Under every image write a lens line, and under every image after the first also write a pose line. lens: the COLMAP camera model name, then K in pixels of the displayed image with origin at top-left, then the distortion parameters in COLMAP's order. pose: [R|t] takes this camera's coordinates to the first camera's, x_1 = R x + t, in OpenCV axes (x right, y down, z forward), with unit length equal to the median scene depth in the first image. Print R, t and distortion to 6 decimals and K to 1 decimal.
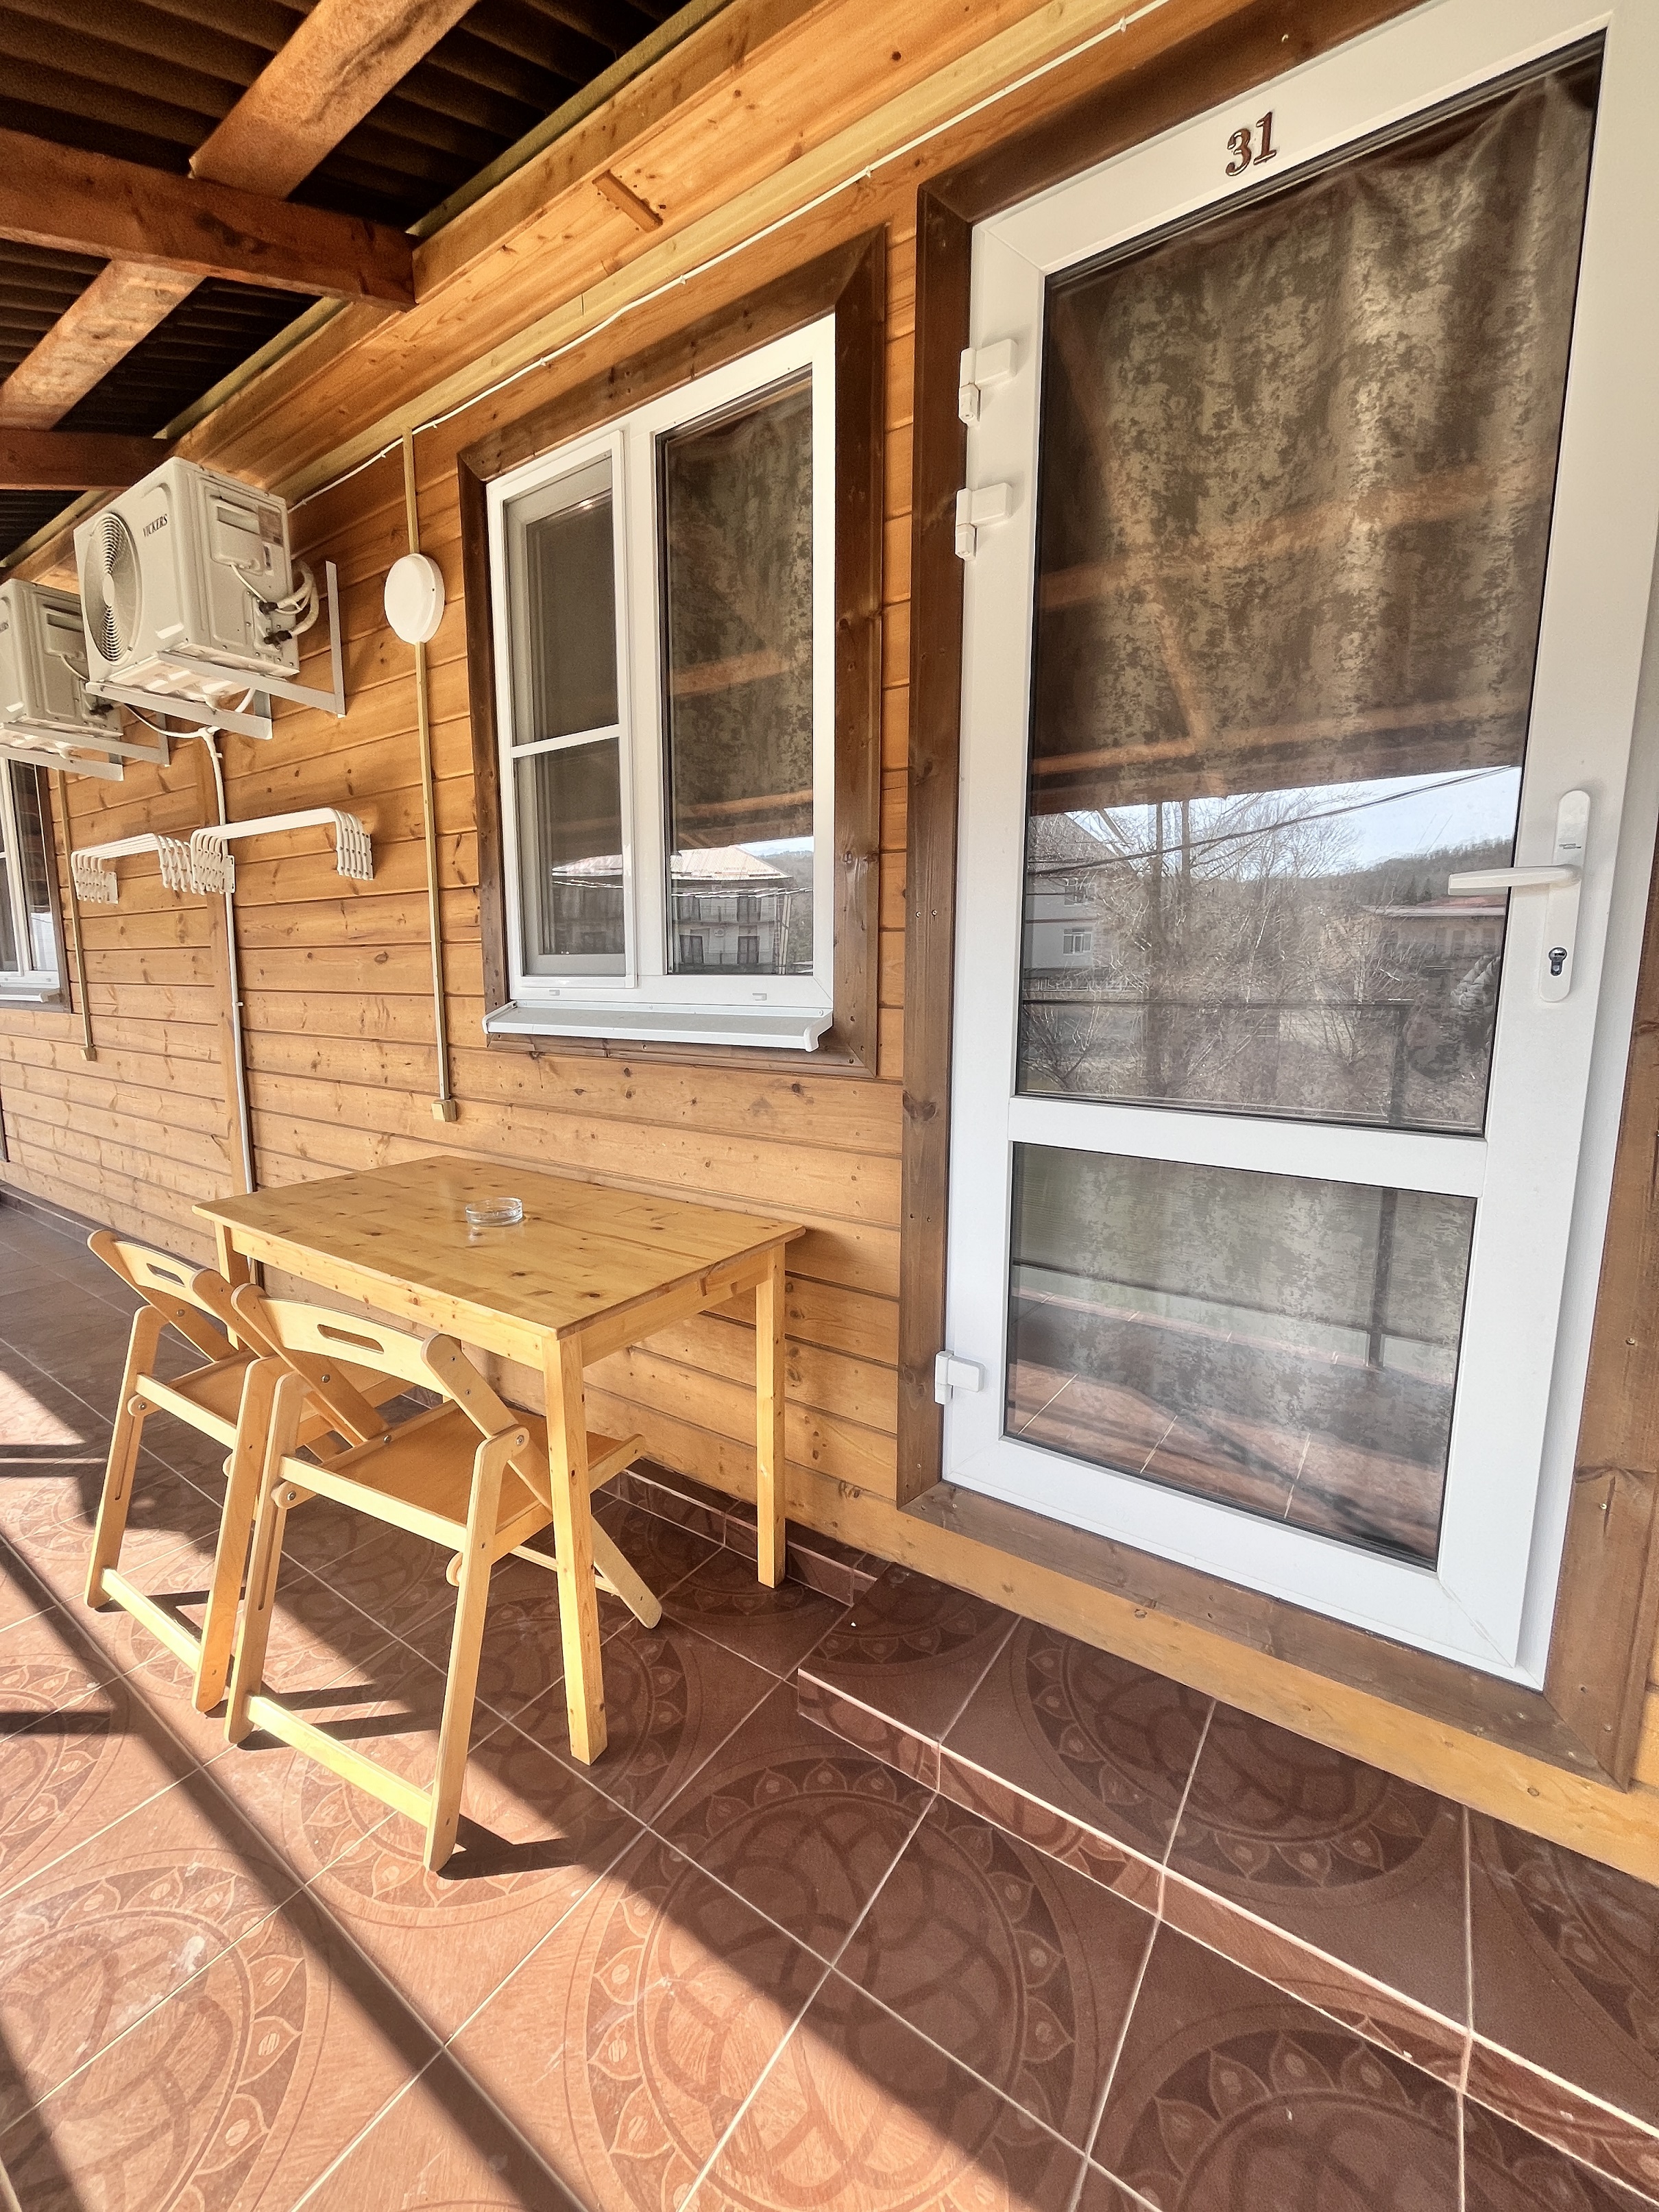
lens RADIAL K [[897.2, 0, 824.8], [0, 897.2, 1096.7], [0, 0, 1]] dist [-0.002852, 0.000637]
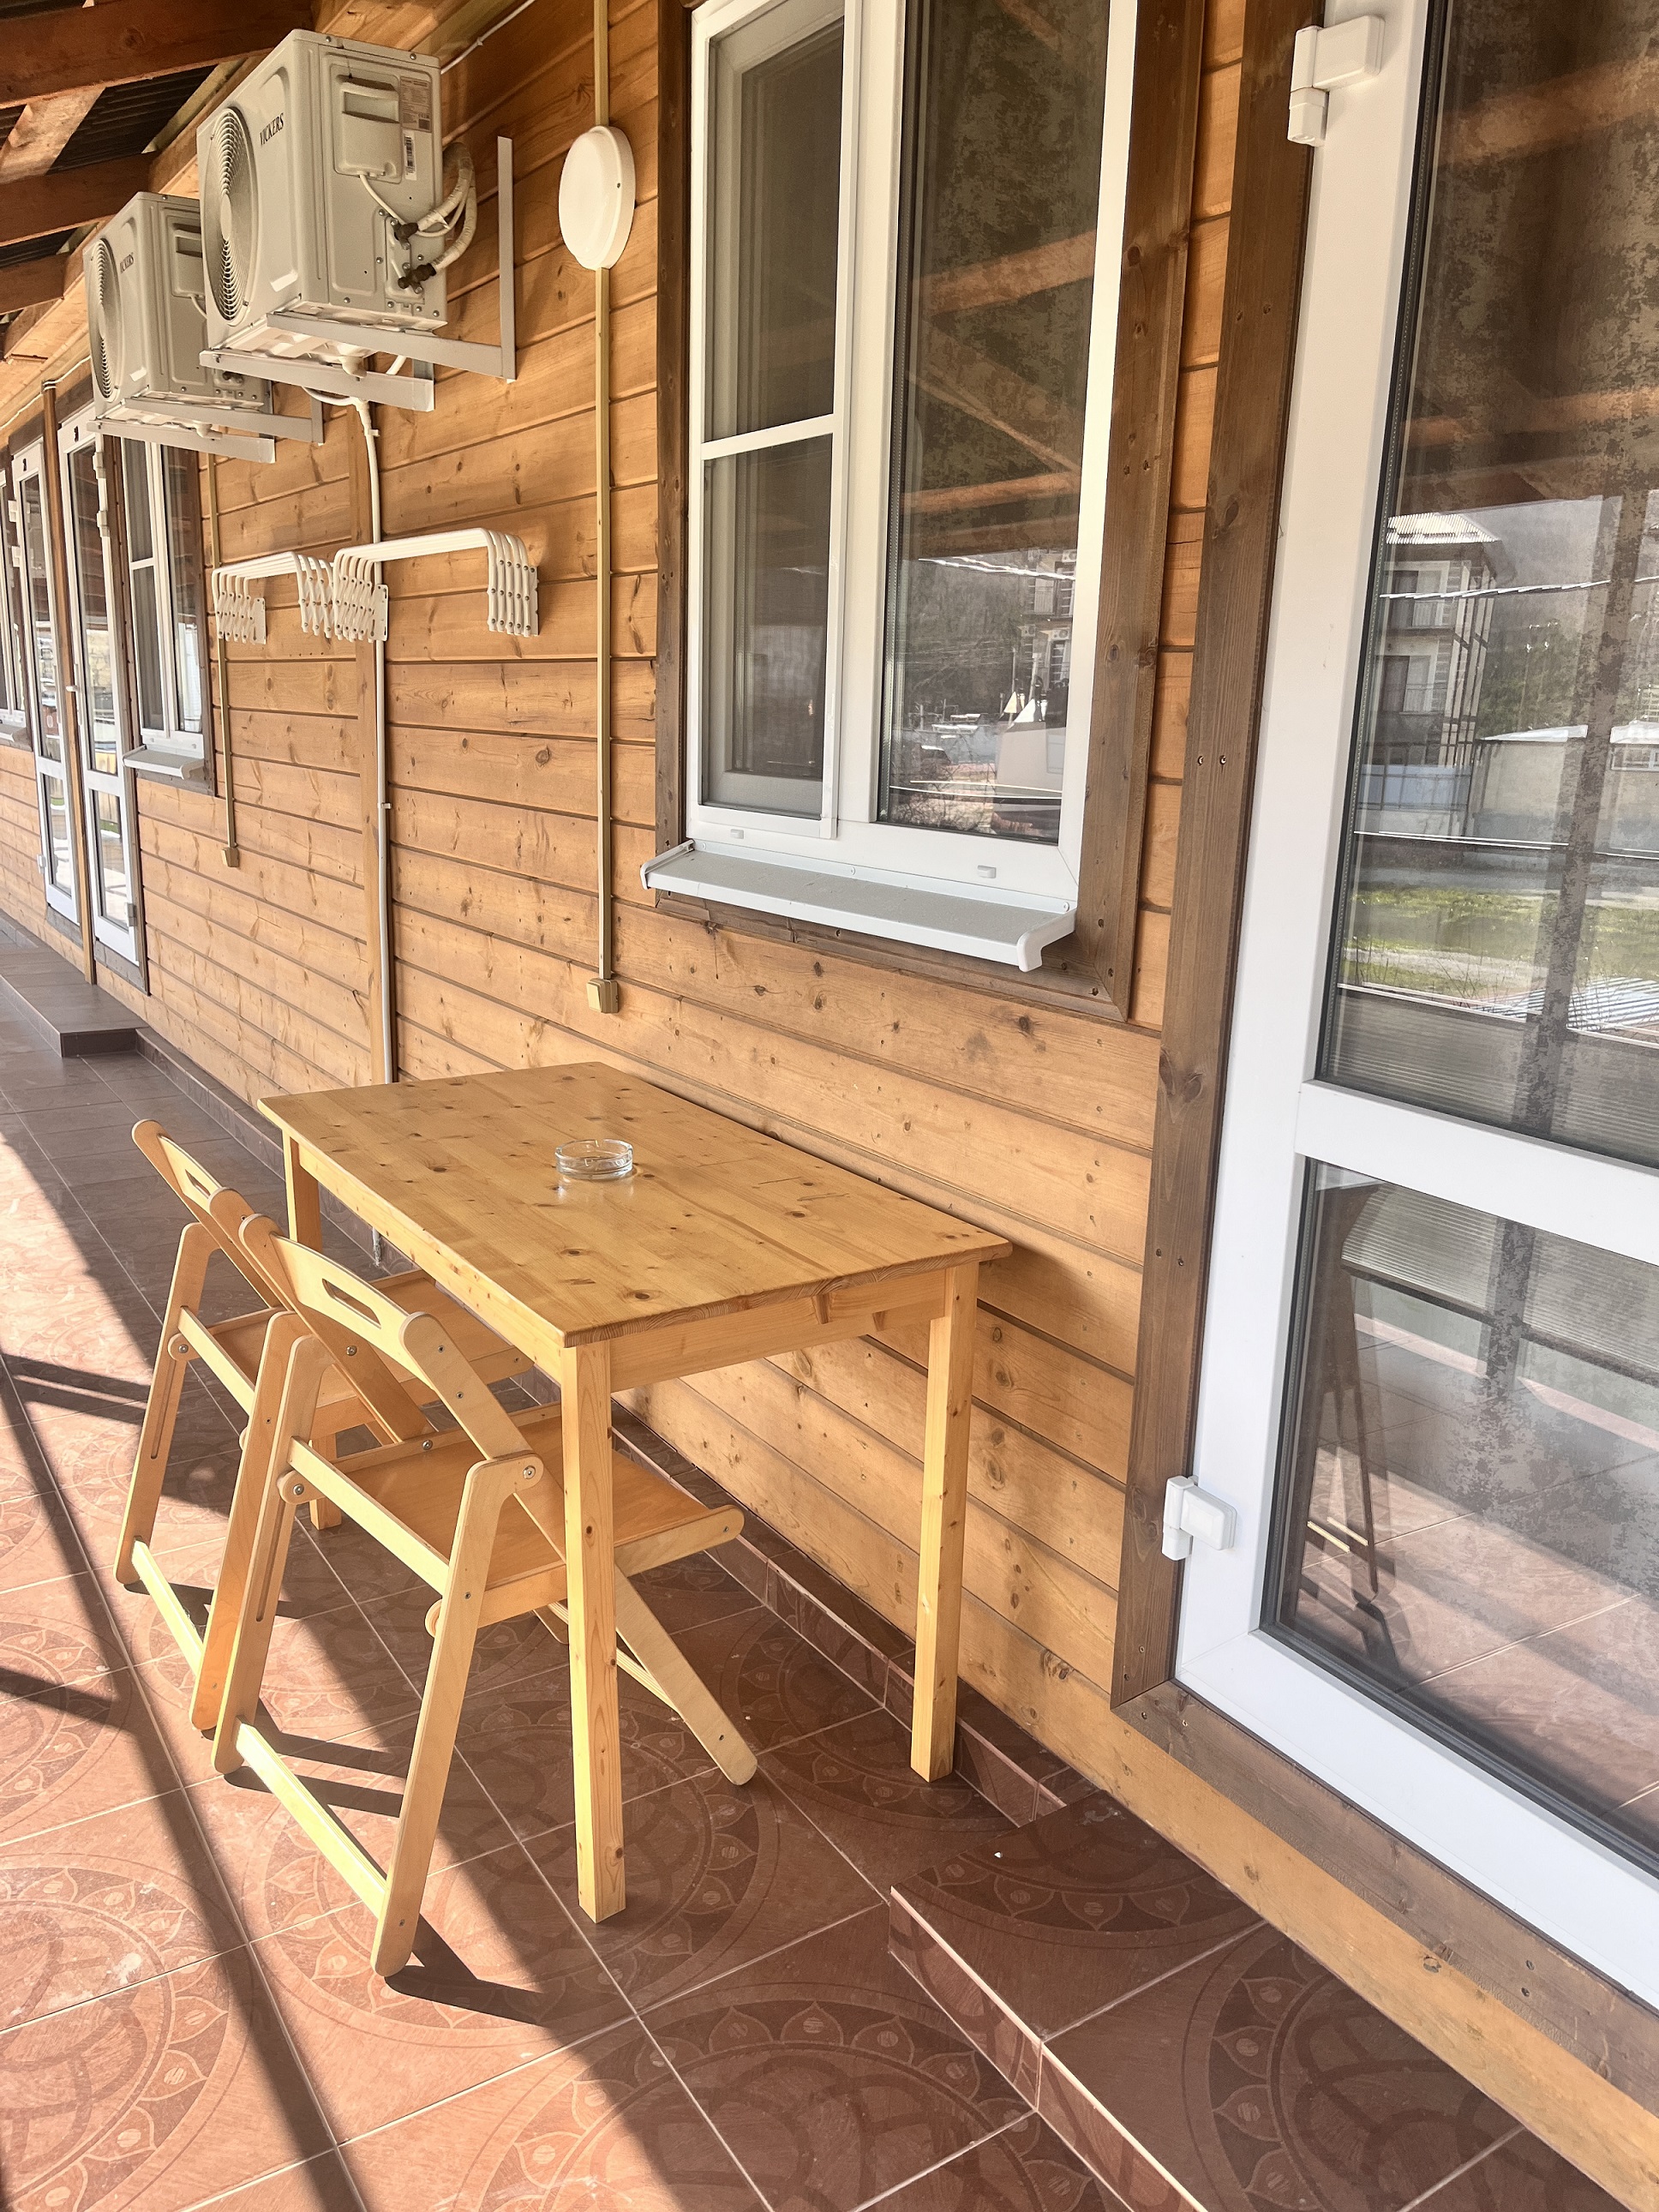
lens RADIAL K [[1670.3, 0, 830.2], [0, 1670.3, 1113.2], [0, 0, 1]] dist [0.059493, -0.082669]
pose [[0.921832, 0.115643, -0.369936, 0.230898], [-0.081407, 0.990930, 0.106912, -0.050489], [0.378945, -0.068440, 0.922885, -0.105261]]
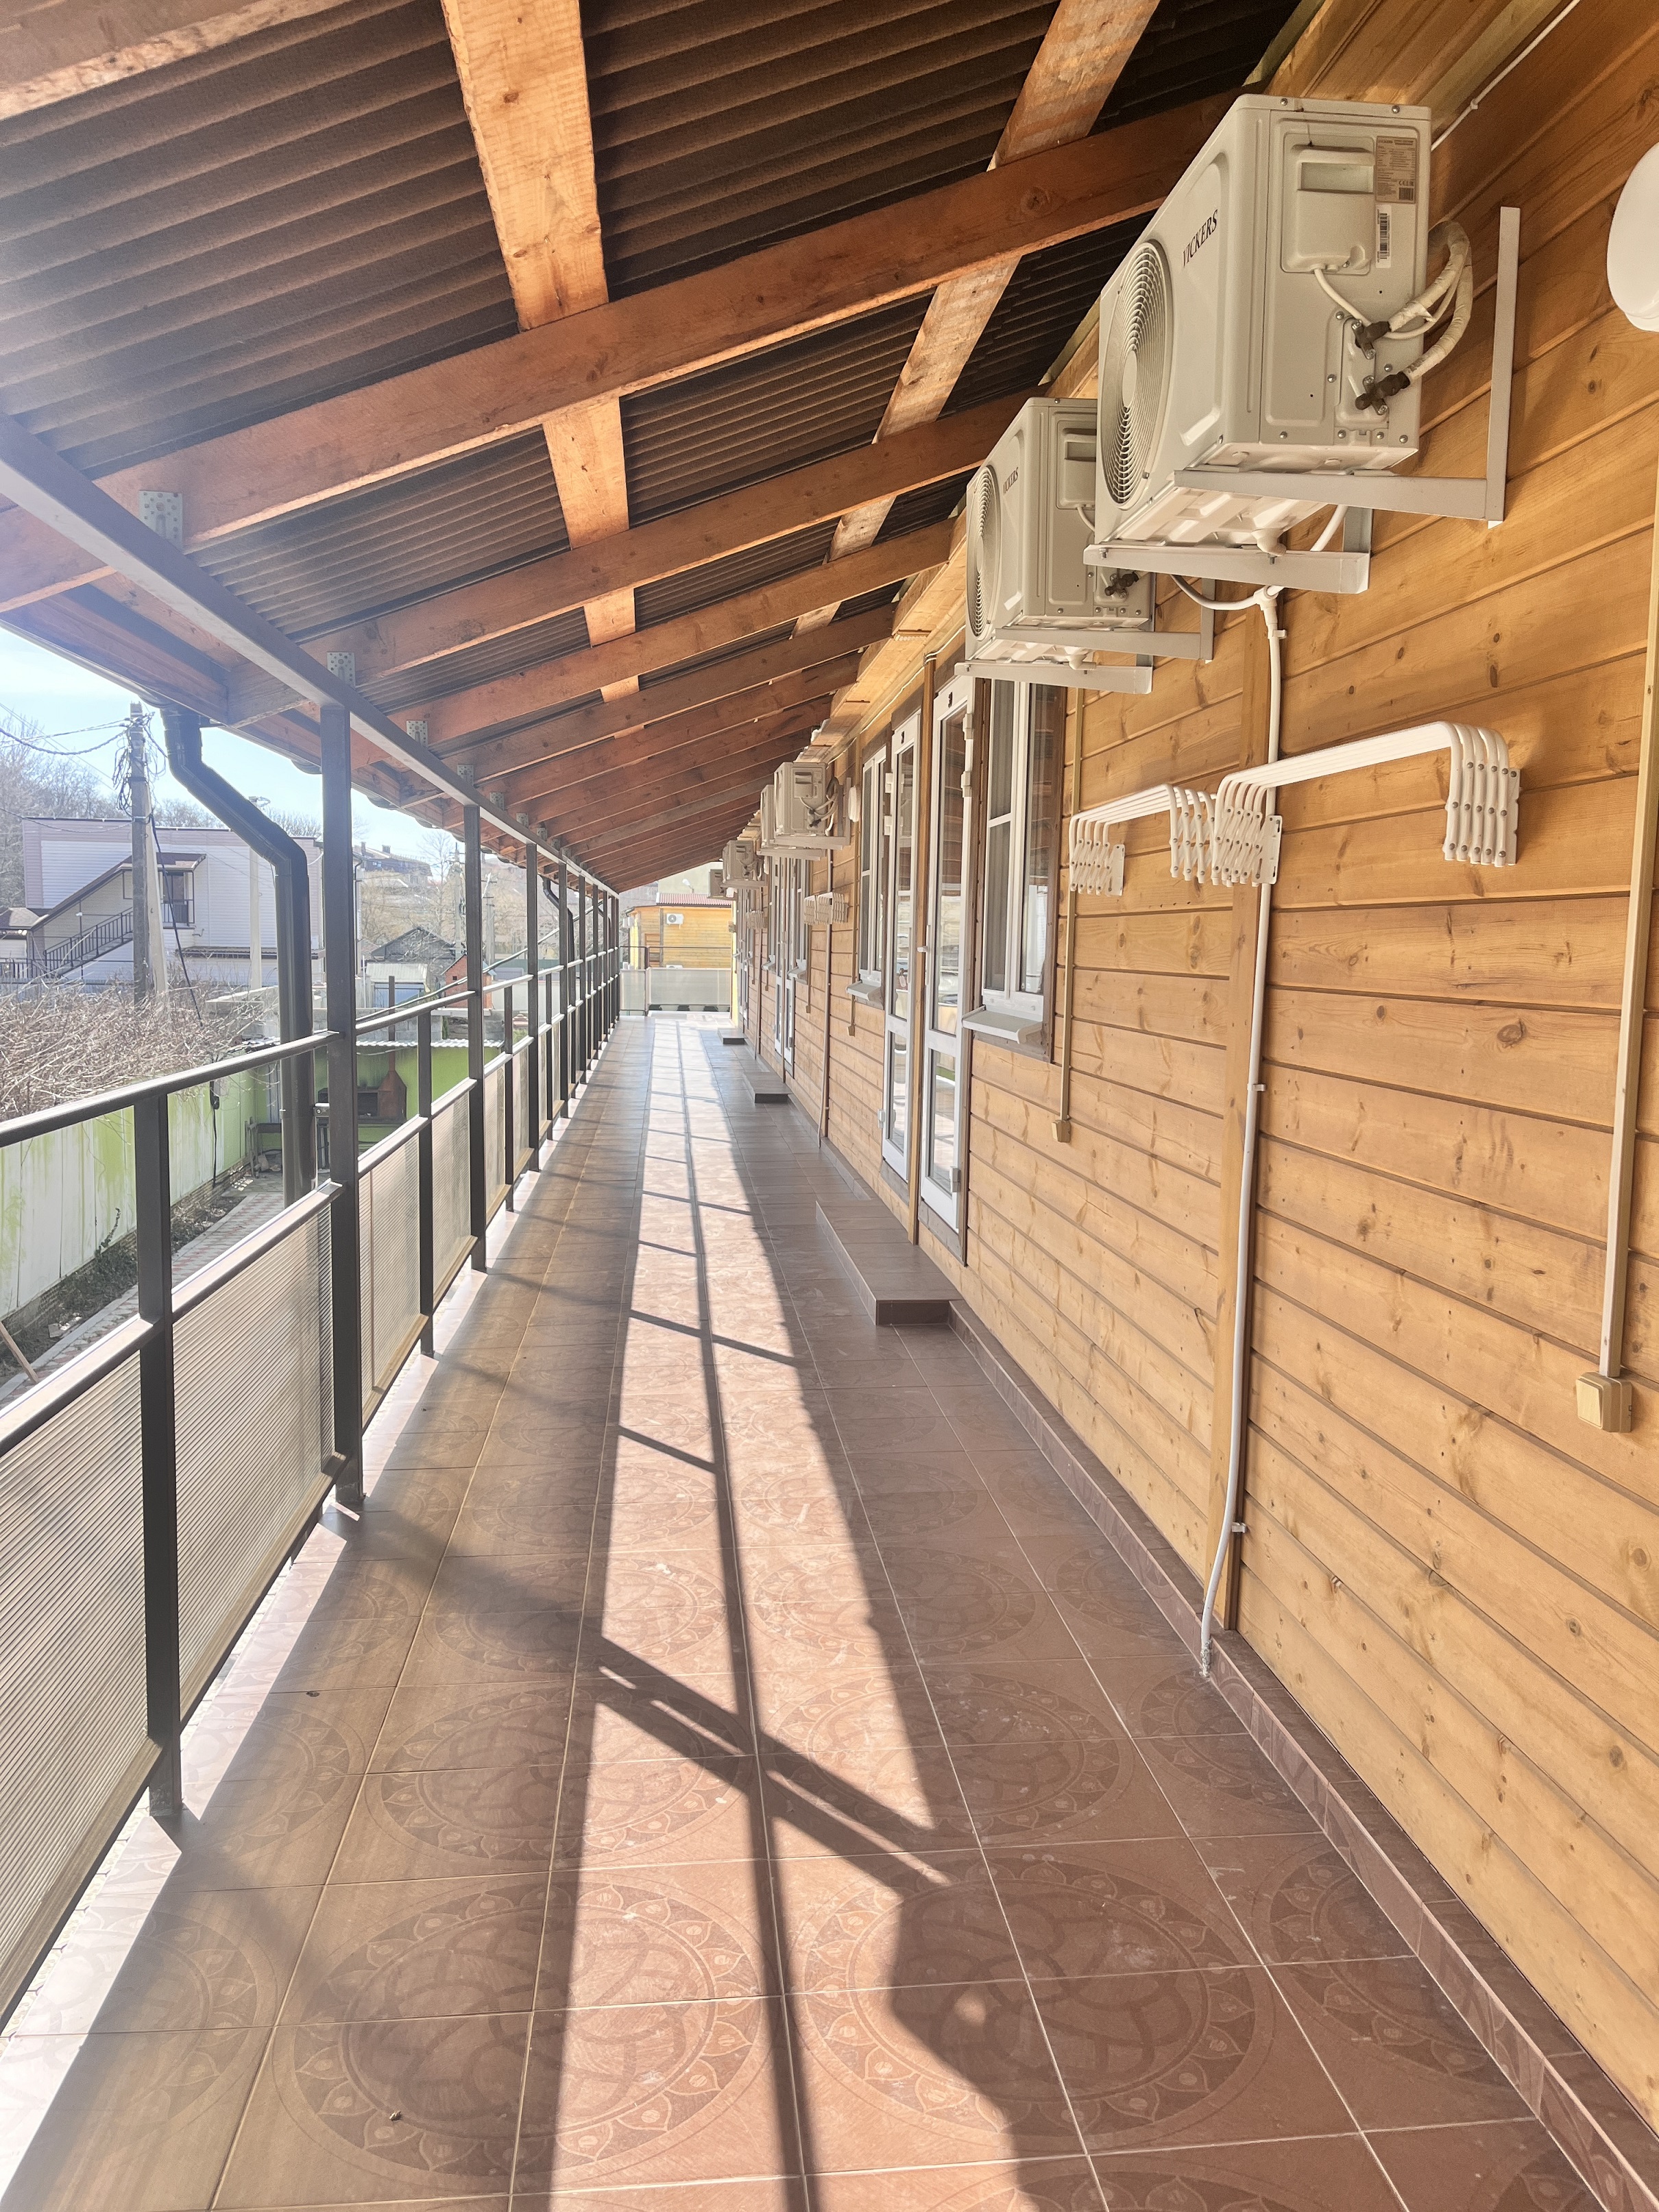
lens RADIAL K [[1670.2, 0, 833.1], [0, 1670.2, 1107.2], [0, 0, 1]] dist [0.059493, -0.082669]
pose [[0.645768, 0.084544, -0.758839, -0.072624], [-0.120759, 0.992651, 0.007829, -0.097372], [0.753924, 0.086581, 0.651231, 0.212184]]
